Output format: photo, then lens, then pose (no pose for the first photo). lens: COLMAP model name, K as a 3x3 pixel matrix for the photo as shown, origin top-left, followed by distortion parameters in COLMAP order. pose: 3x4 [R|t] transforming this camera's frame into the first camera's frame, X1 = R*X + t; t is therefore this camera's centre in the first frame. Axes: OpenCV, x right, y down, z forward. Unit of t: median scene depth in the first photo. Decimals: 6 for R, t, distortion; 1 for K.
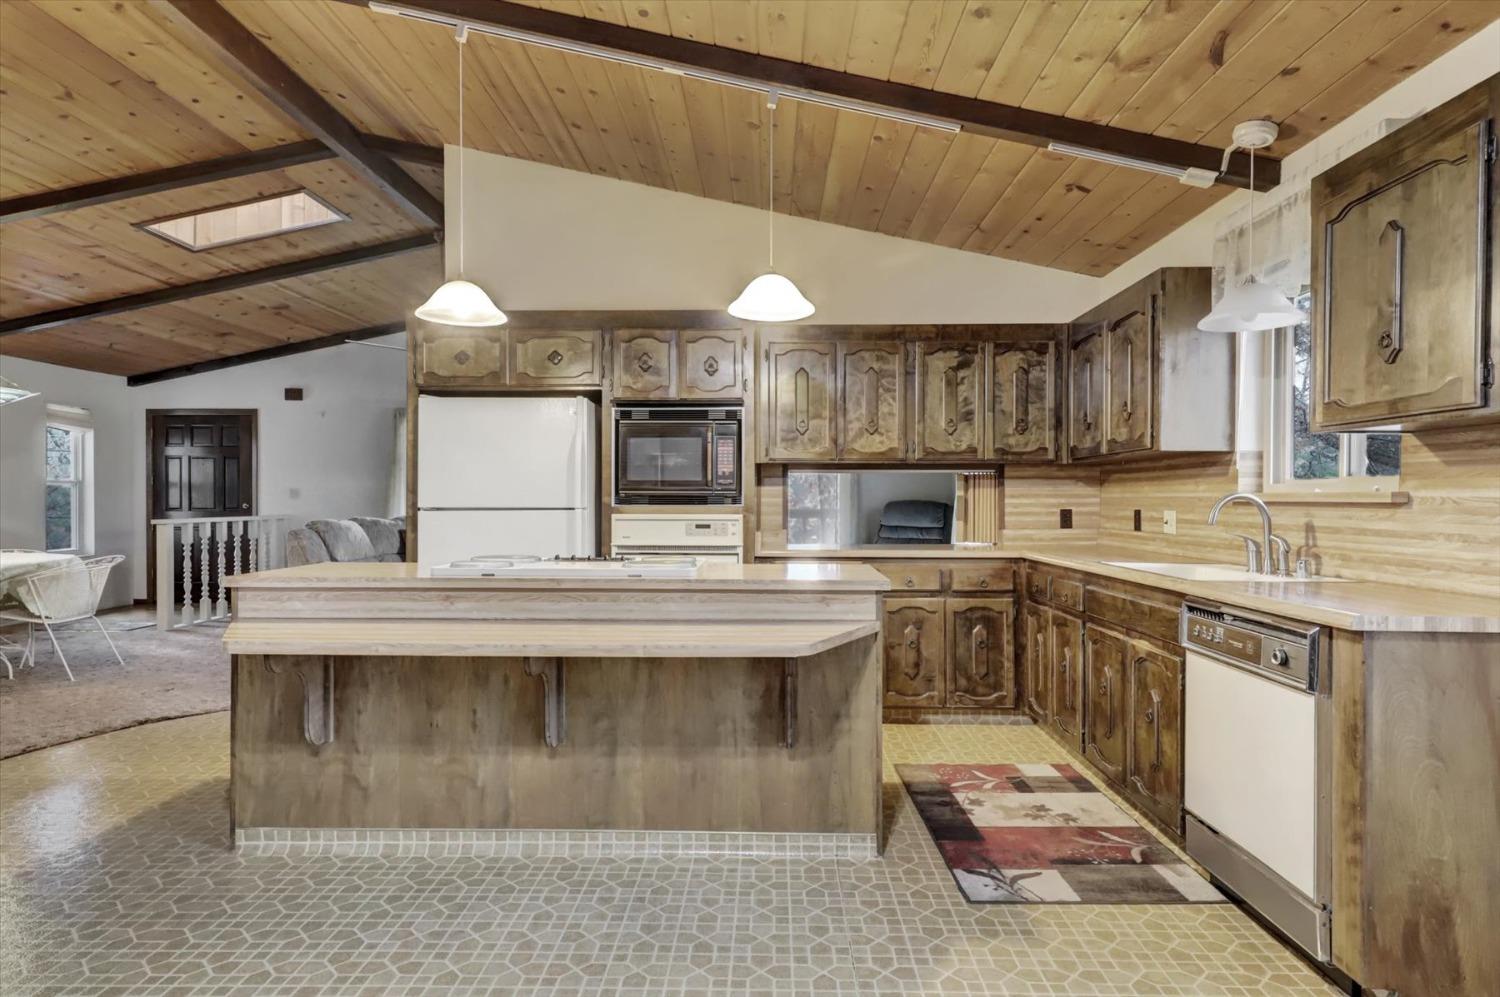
lens RADIAL K [[859.6, 0, 750.0], [0, 859.6, 498.5], [0, 0, 1]] dist [0.026439, -0.000188]
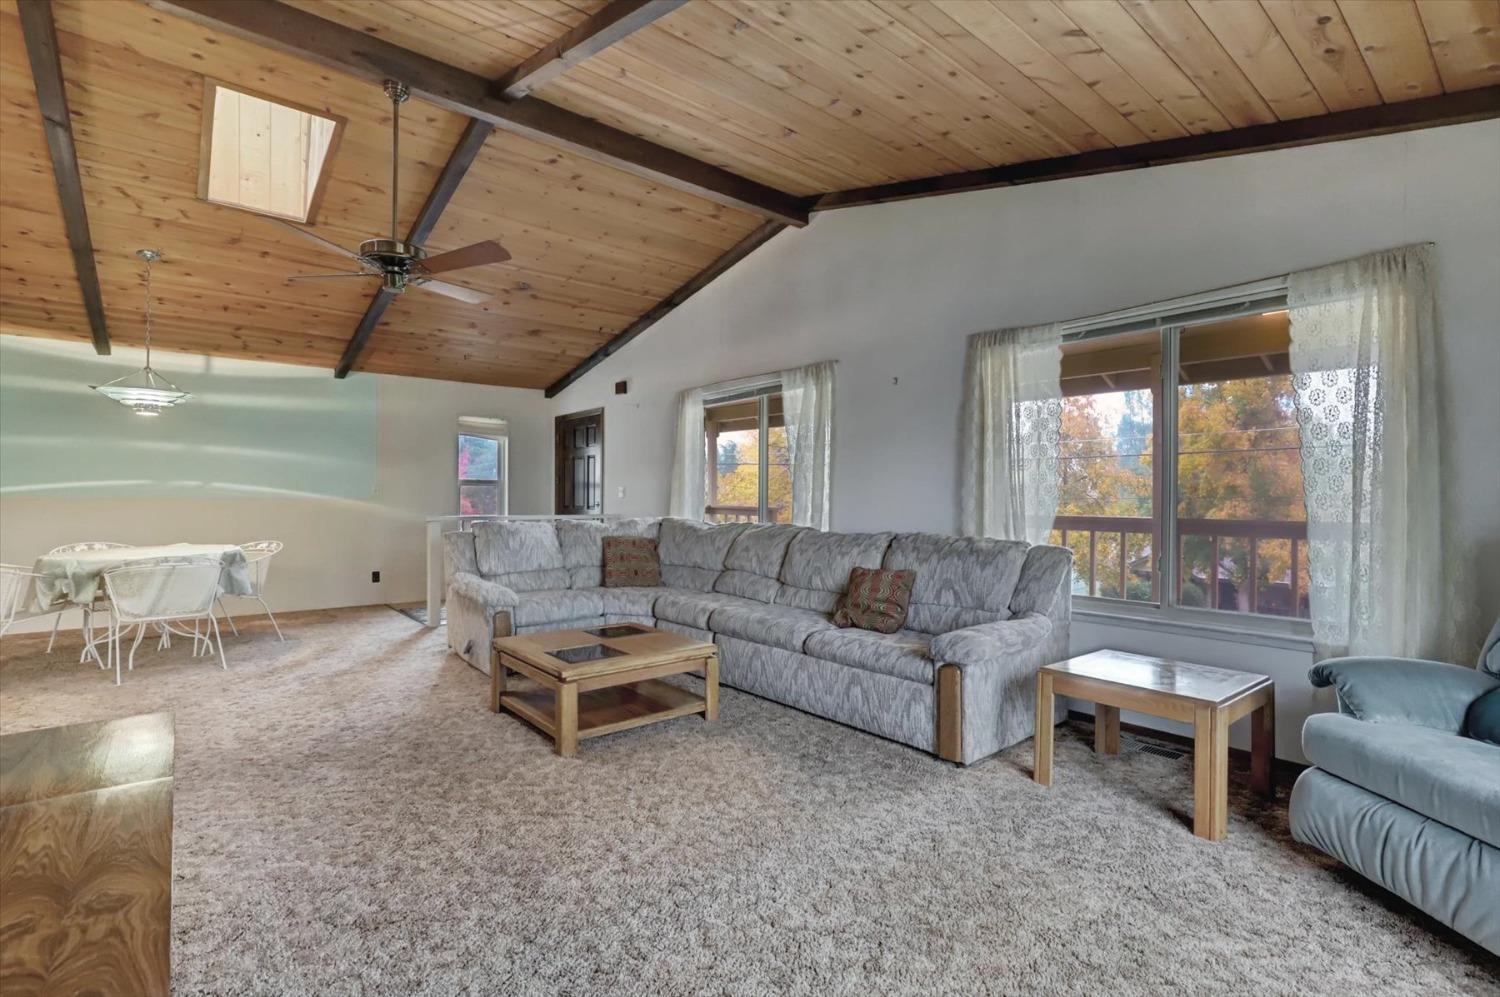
lens RADIAL K [[688.8, 0, 752.0], [0, 688.8, 503.0], [0, 0, 1]] dist [-0.001100, -0.000401]
pose [[0.649570, 0.008203, -0.760258, 0.152576], [-0.003885, 0.999965, 0.007470, 0.001516], [0.760292, -0.001899, 0.649578, 0.616506]]
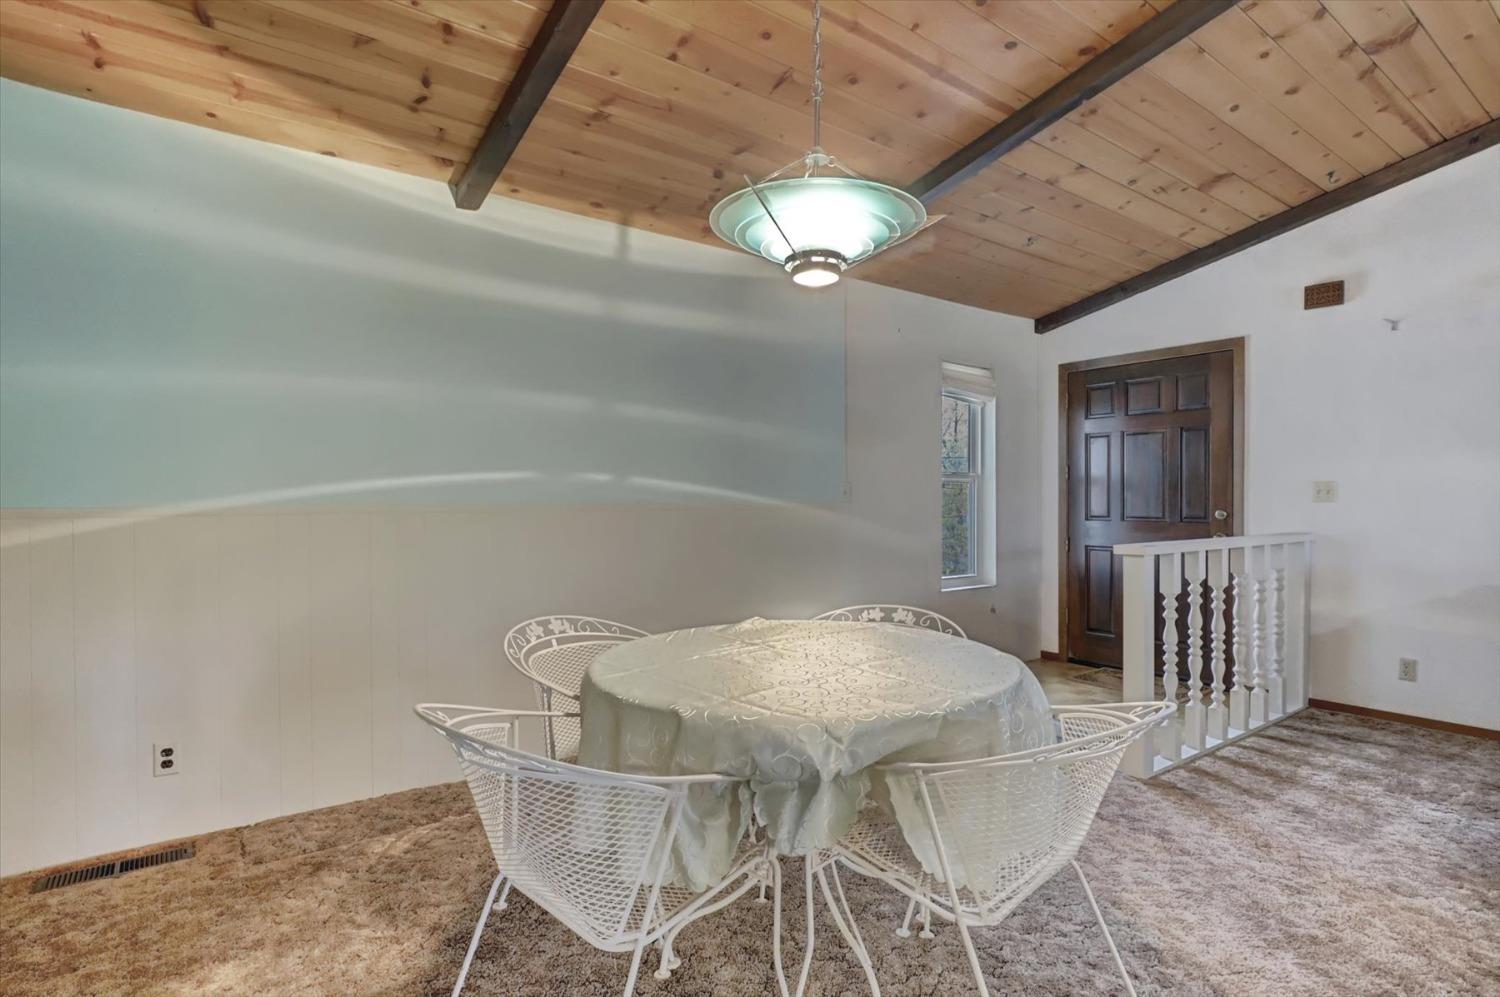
lens RADIAL K [[785.7, 0, 750.0], [0, 785.7, 498.5], [0, 0, 1]] dist [0.000603, 0.000151]
pose [[0.617589, -0.004194, -0.786490, -0.376413], [-0.002123, 0.999973, -0.006999, 0.001853], [0.786498, 0.005992, 0.617564, 0.458341]]
